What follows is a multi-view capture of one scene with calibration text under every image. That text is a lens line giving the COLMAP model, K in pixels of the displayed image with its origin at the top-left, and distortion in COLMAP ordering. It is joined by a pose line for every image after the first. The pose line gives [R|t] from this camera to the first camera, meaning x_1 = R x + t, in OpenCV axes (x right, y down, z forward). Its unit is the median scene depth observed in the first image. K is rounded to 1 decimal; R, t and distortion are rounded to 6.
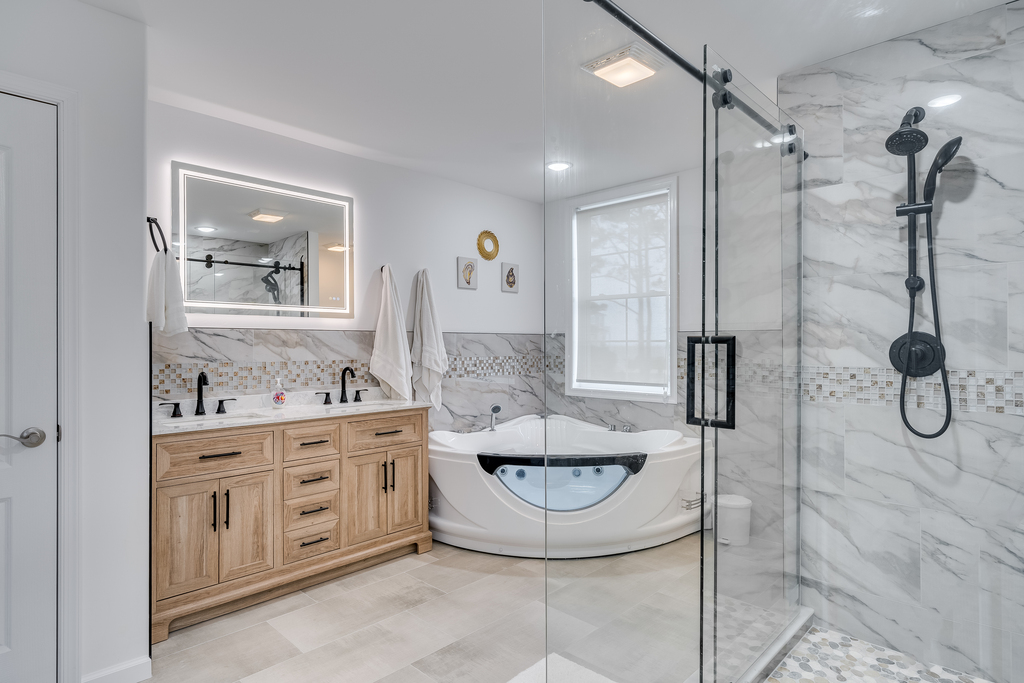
lens RADIAL K [[551.3, 0, 502.2], [0, 551.3, 342.8], [0, 0, 1]] dist [-0.000108, -0.000455]
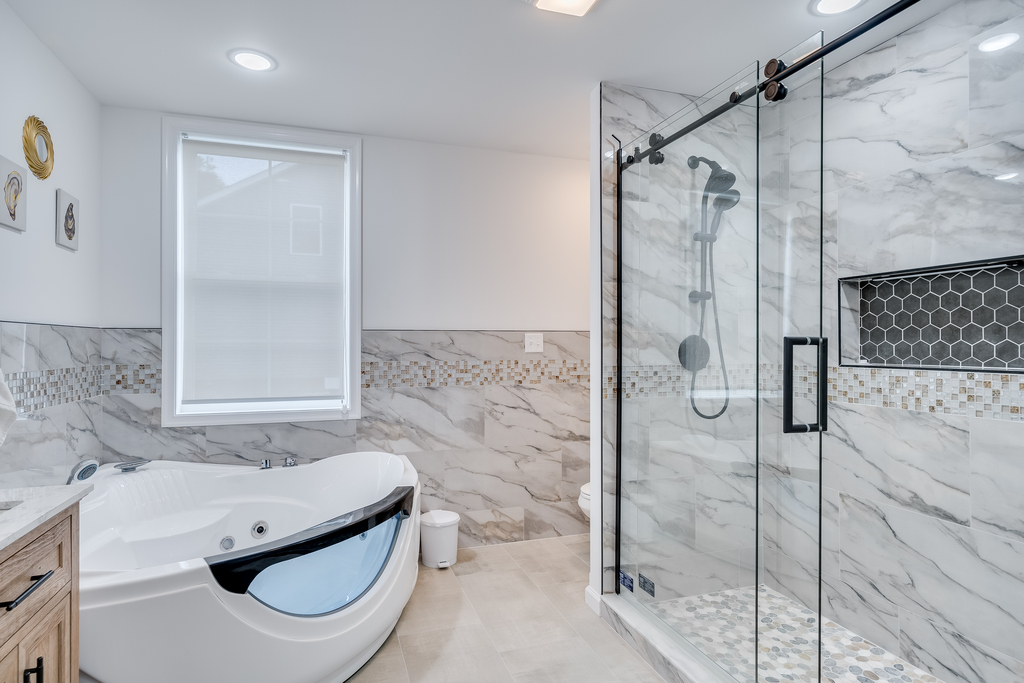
lens RADIAL K [[551.3, 0, 507.3], [0, 551.3, 341.5], [0, 0, 1]] dist [-0.000108, -0.000455]
pose [[0.462121, 0.004493, 0.886806, -0.300457], [-0.002059, 0.999990, -0.003993, 0.000062], [-0.886815, 0.000020, 0.462125, 0.430542]]
